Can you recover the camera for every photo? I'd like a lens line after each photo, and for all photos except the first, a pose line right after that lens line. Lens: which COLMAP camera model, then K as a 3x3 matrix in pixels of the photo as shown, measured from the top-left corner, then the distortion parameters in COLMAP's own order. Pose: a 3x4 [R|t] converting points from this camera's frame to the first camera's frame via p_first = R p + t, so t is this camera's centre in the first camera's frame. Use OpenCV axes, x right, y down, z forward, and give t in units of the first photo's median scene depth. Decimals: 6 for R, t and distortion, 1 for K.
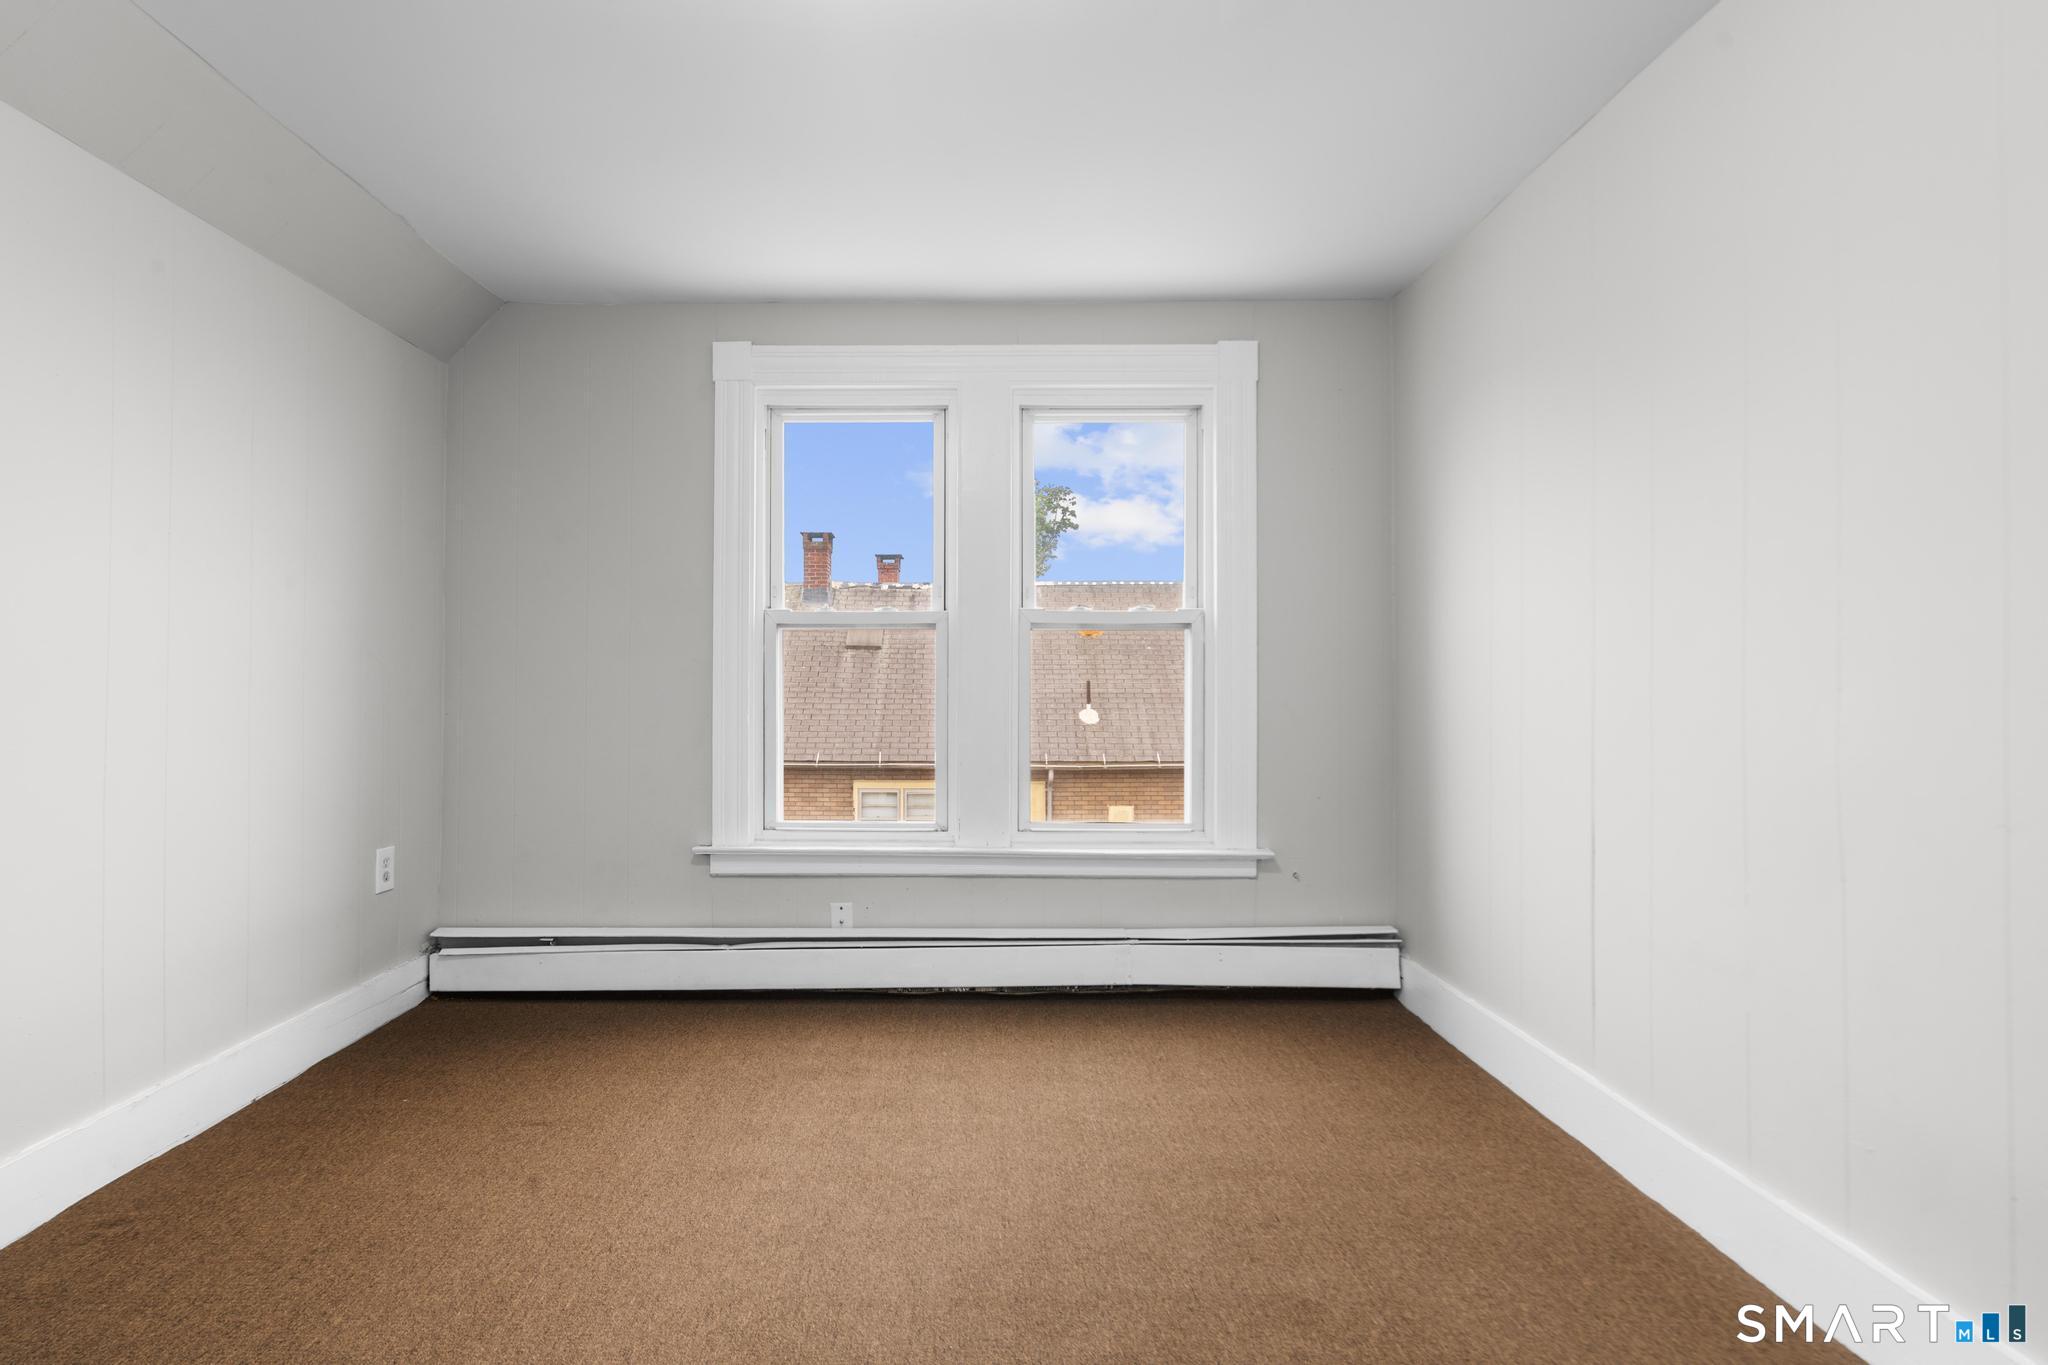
lens RADIAL K [[930.5, 0, 1020.6], [0, 930.5, 681.6], [0, 0, 1]] dist [-0.000242, 0.001972]
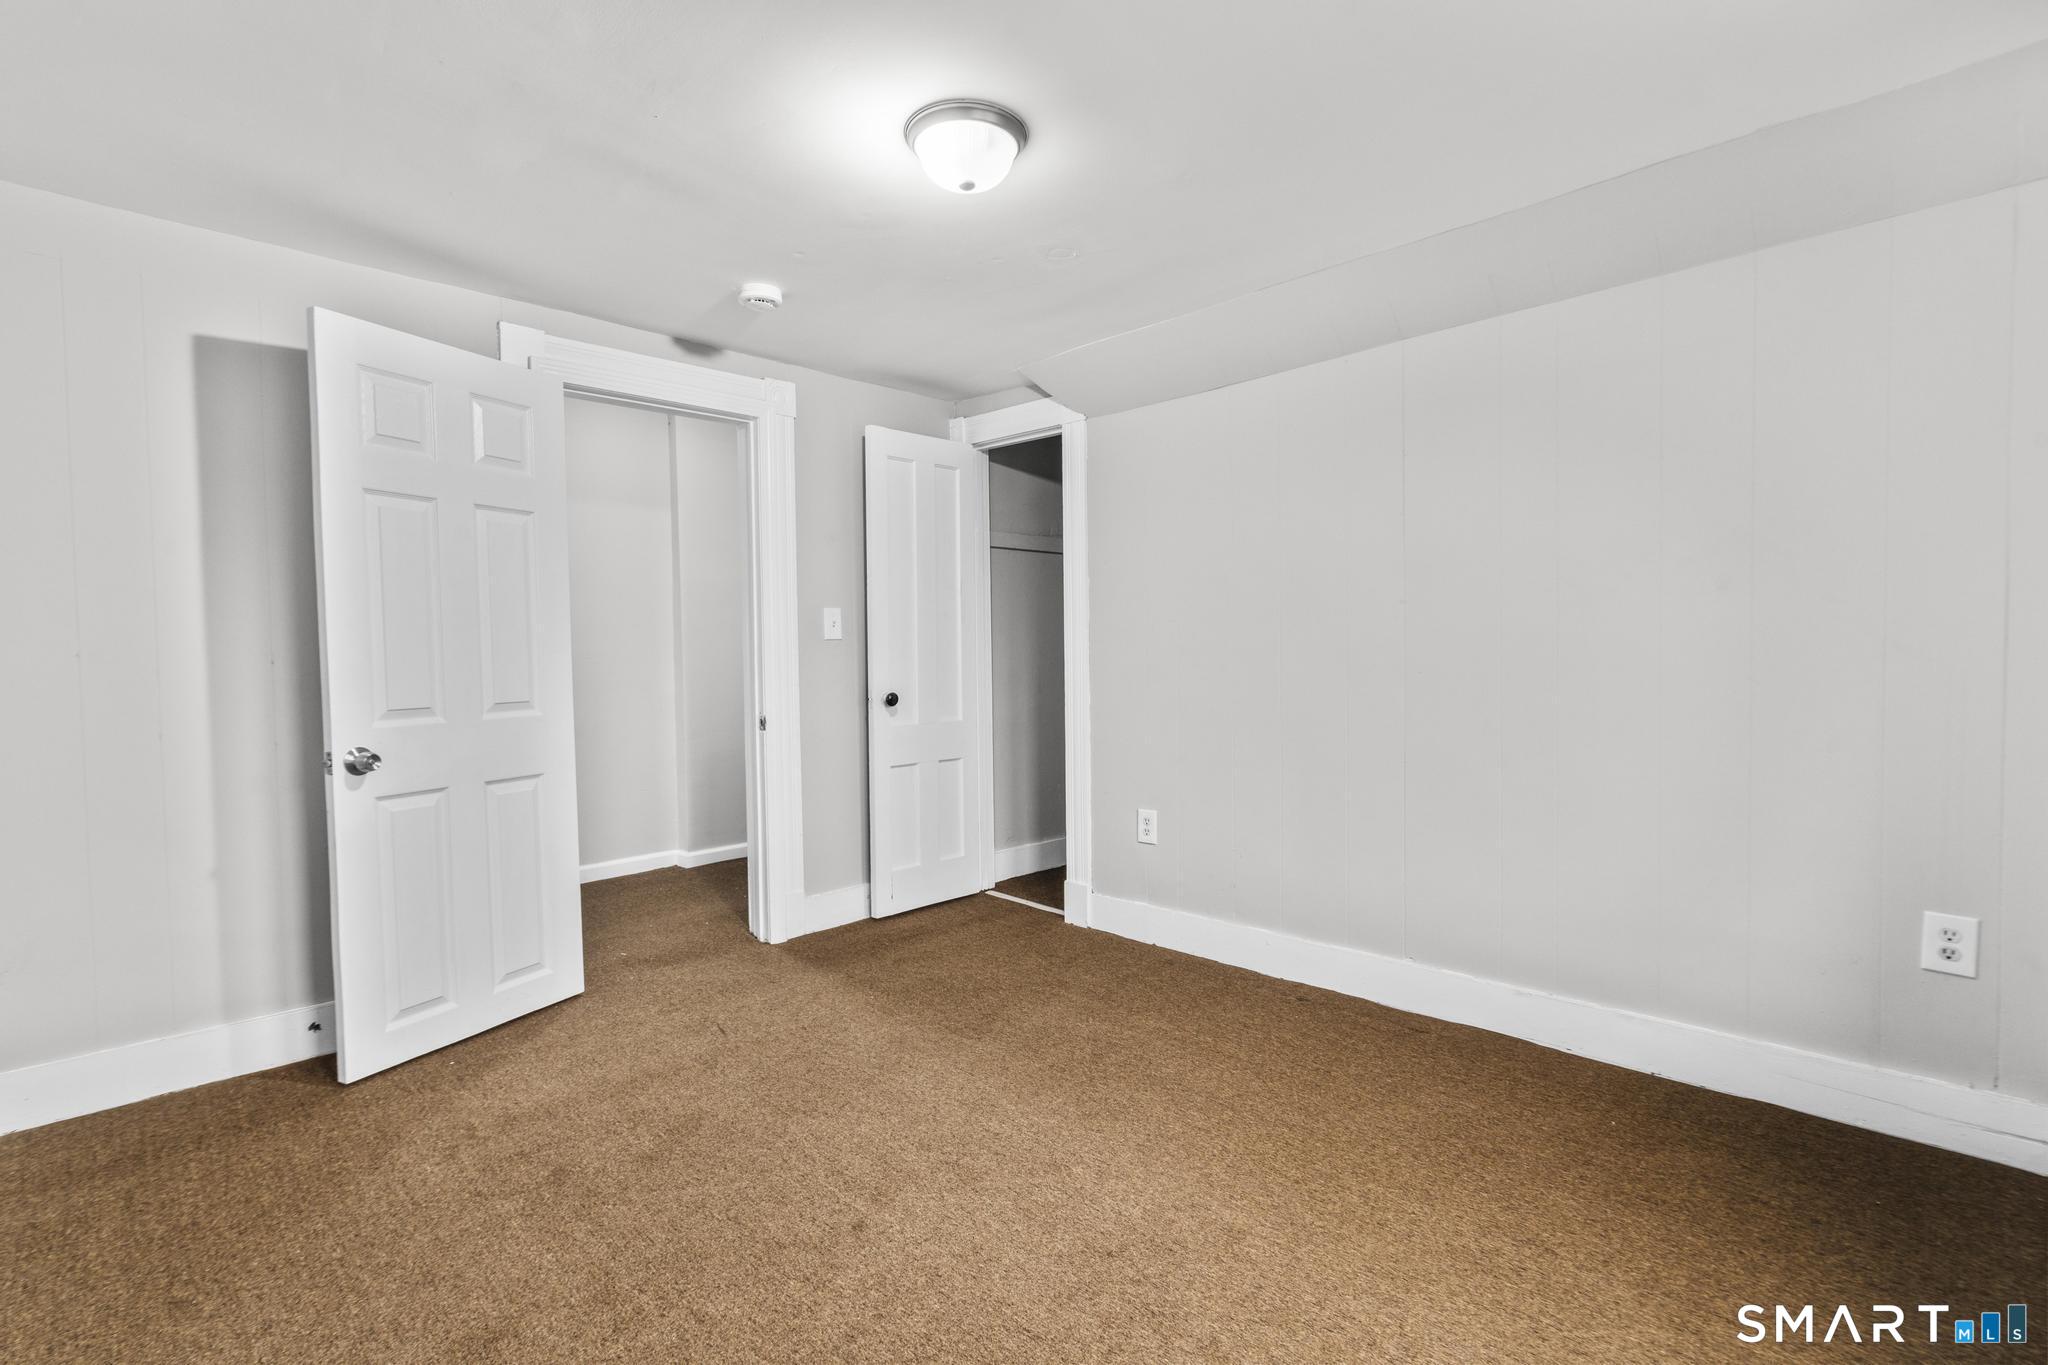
lens RADIAL K [[930.5, 0, 1024.0], [0, 930.5, 682.6], [0, 0, 1]] dist [-0.000242, 0.001972]
pose [[-0.729298, 0.011227, -0.684104, 0.362060], [0.001110, 0.999883, 0.015227, -0.017922], [0.684195, 0.010346, -0.729226, 1.052317]]
